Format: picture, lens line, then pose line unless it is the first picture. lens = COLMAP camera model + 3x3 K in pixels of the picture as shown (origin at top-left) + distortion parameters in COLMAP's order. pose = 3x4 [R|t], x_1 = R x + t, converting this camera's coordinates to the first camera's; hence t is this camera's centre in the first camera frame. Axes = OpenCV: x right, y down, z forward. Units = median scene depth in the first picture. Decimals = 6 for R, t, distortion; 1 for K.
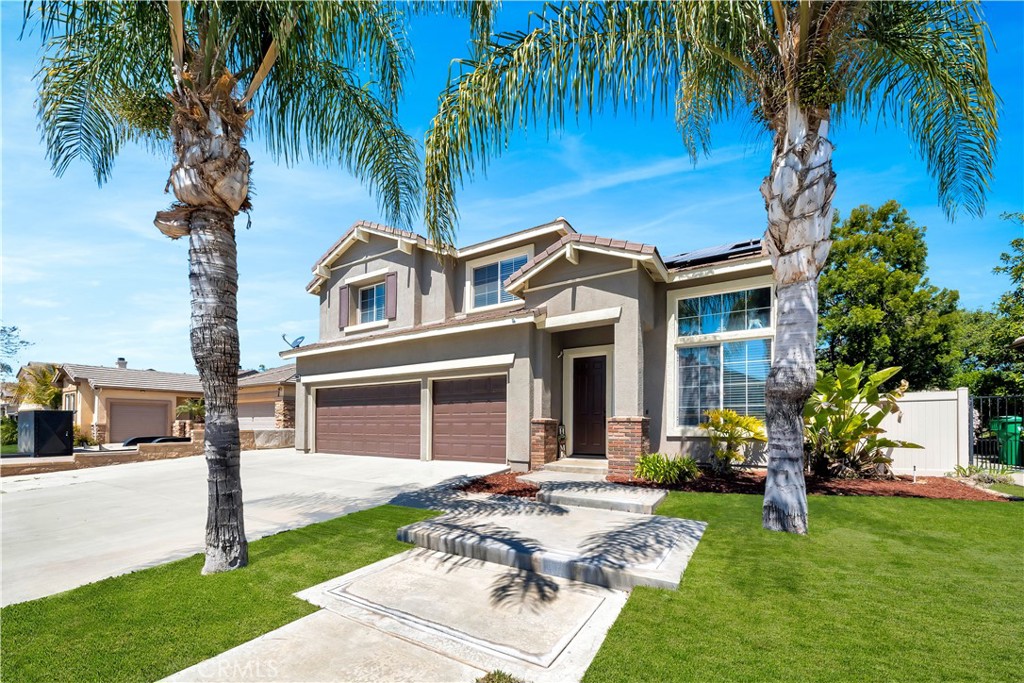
lens RADIAL K [[412.6, 0, 513.8], [0, 412.6, 420.9], [0, 0, 1]] dist [-0.011692, -0.000019]
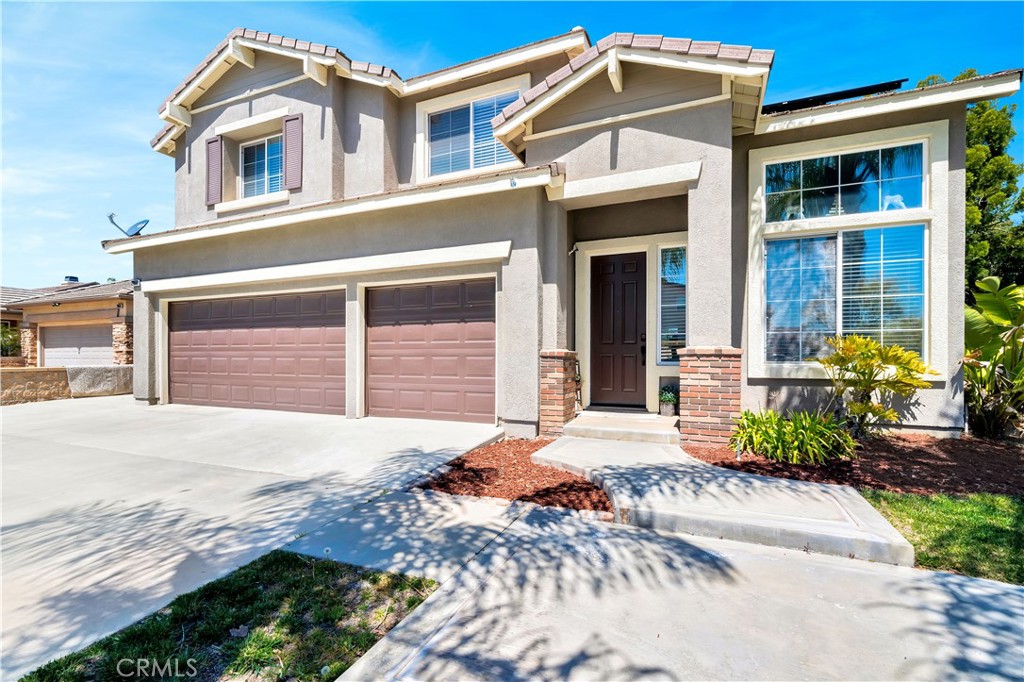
lens RADIAL K [[463.4, 0, 505.1], [0, 463.4, 364.7], [0, 0, 1]] dist [-0.001861, -0.000194]
pose [[0.990537, -0.001757, 0.137232, -0.085384], [-0.001551, 0.999711, 0.024000, 0.000038], [-0.137235, -0.023986, 0.990248, 0.284102]]
